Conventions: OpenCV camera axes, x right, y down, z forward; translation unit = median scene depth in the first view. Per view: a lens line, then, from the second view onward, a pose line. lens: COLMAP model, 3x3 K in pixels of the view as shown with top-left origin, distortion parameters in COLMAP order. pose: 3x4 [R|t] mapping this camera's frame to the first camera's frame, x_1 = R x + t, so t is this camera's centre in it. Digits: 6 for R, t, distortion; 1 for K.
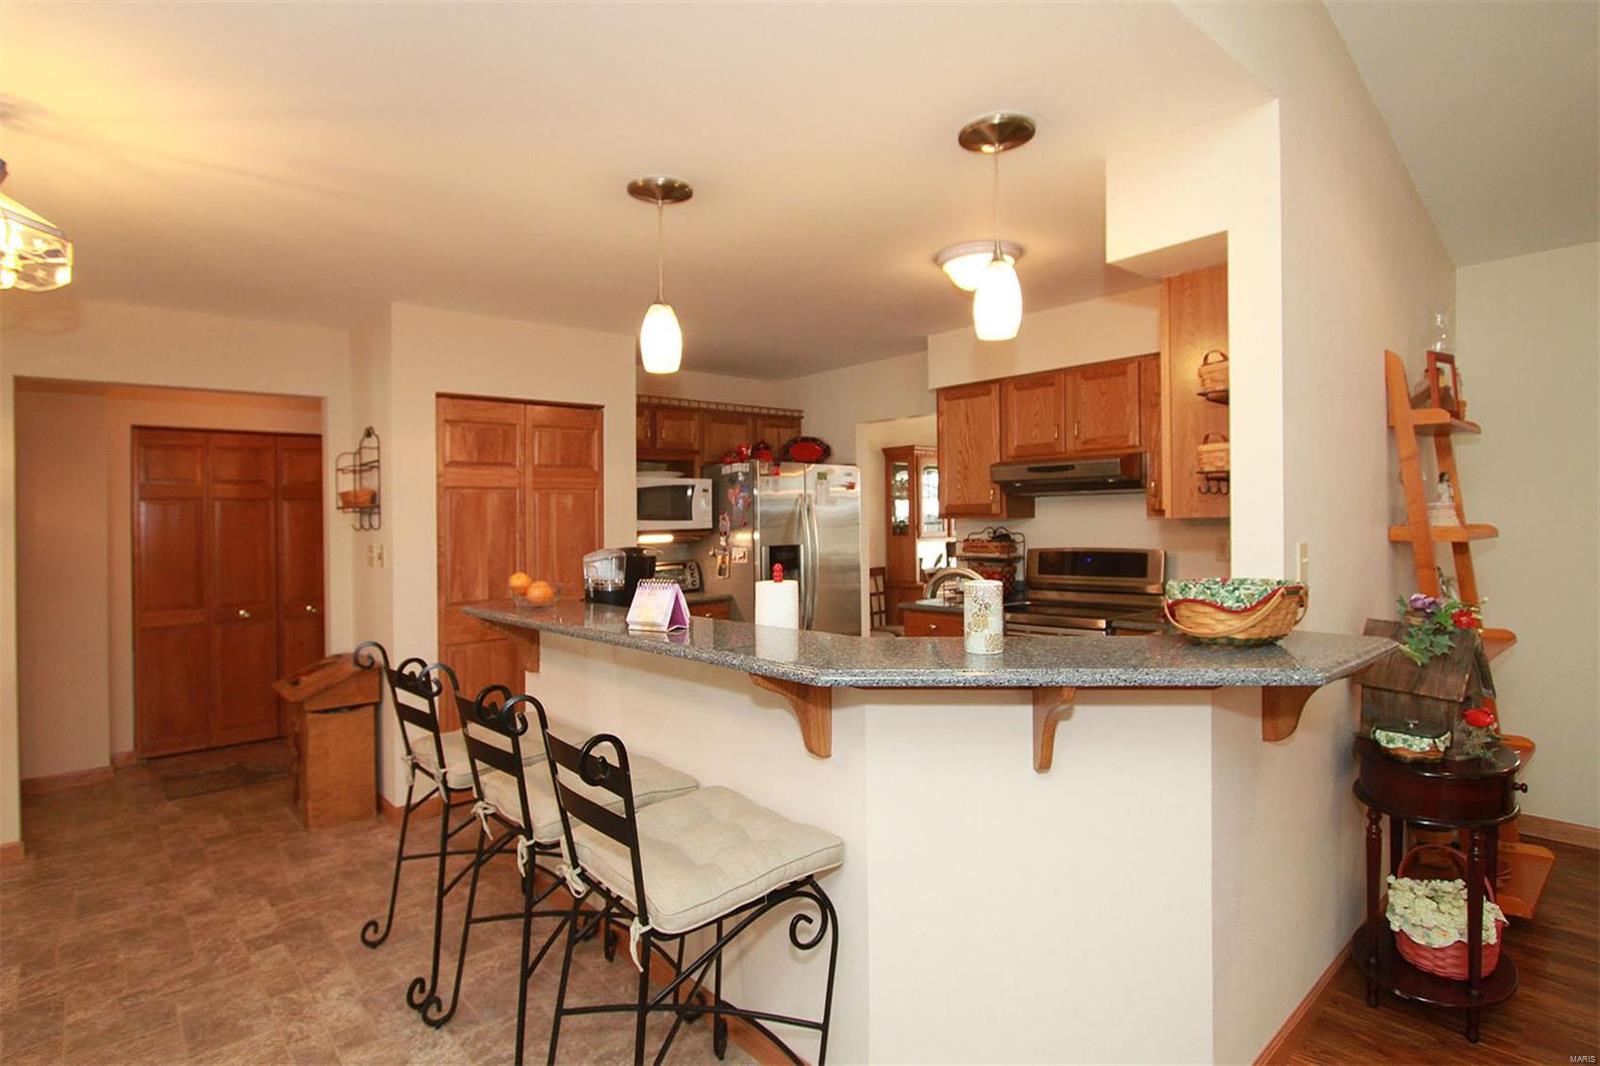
lens RADIAL K [[828.1, 0, 800.0], [0, 828.1, 533.0], [0, 0, 1]] dist [-0.001666, -0.000068]
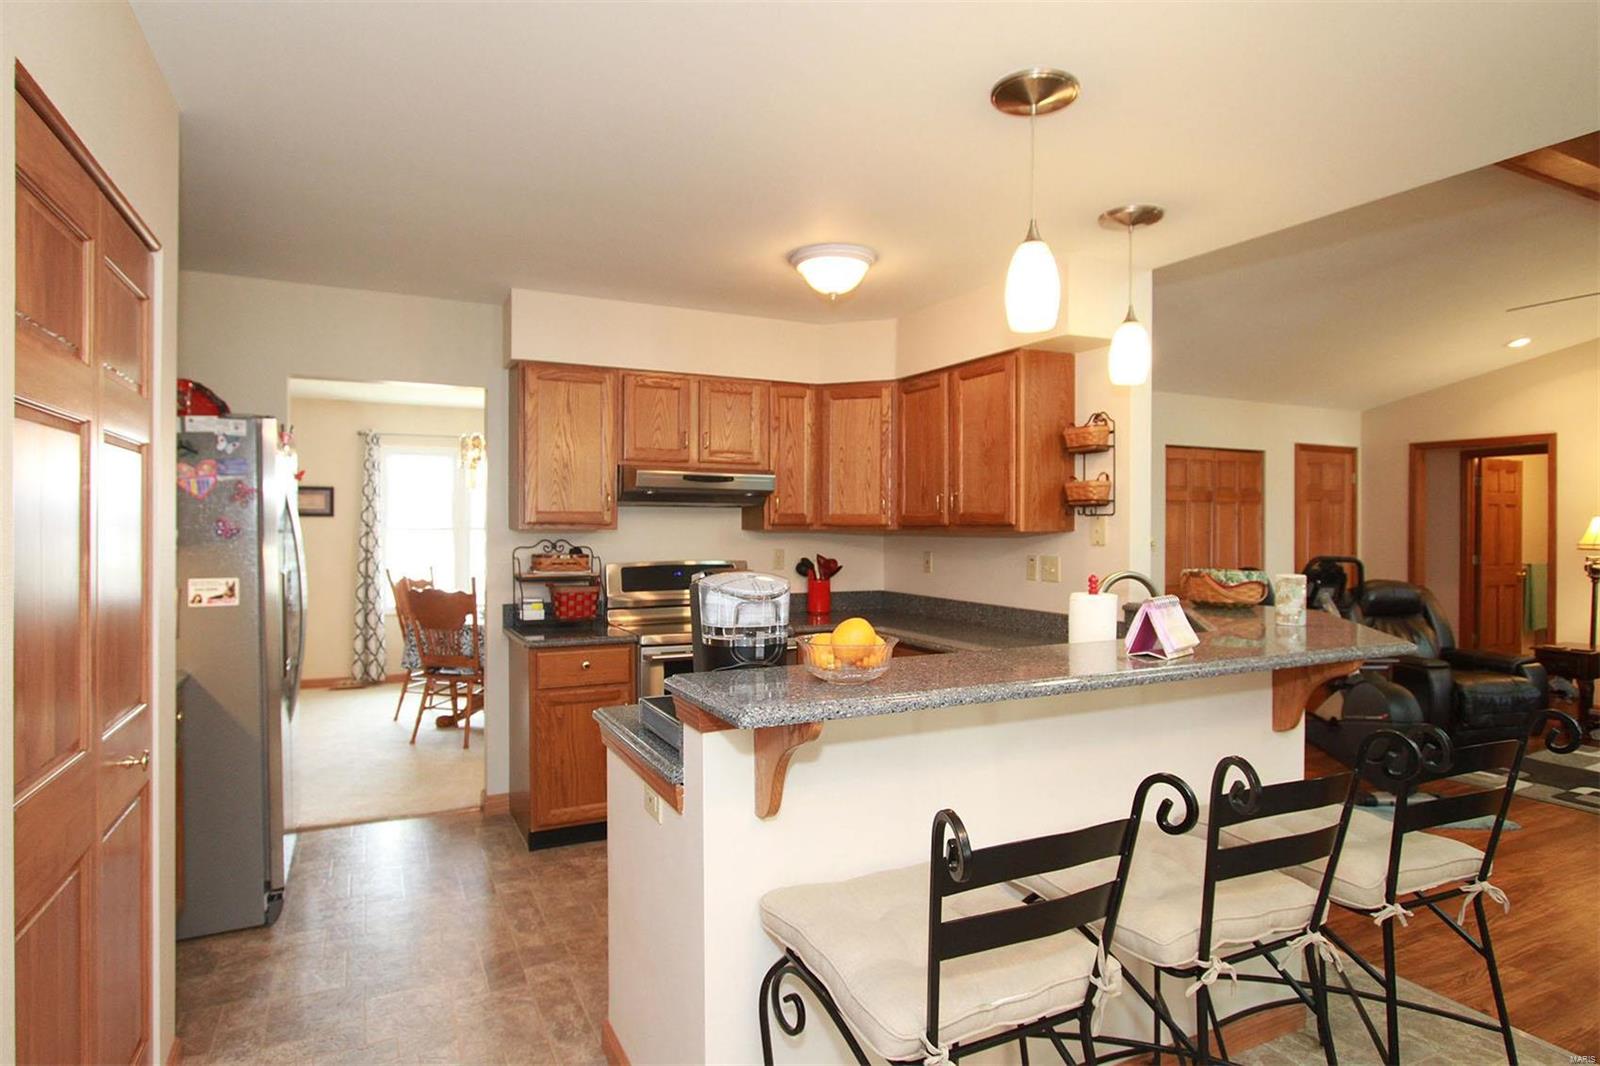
lens RADIAL K [[853.4, 0, 800.0], [0, 853.4, 533.0], [0, 0, 1]] dist [-0.001692, -0.000168]
pose [[0.268748, 0.008842, 0.963170, -0.613891], [0.011845, 0.999852, -0.012484, -0.000050], [-0.963138, 0.014763, 0.268604, 0.621651]]
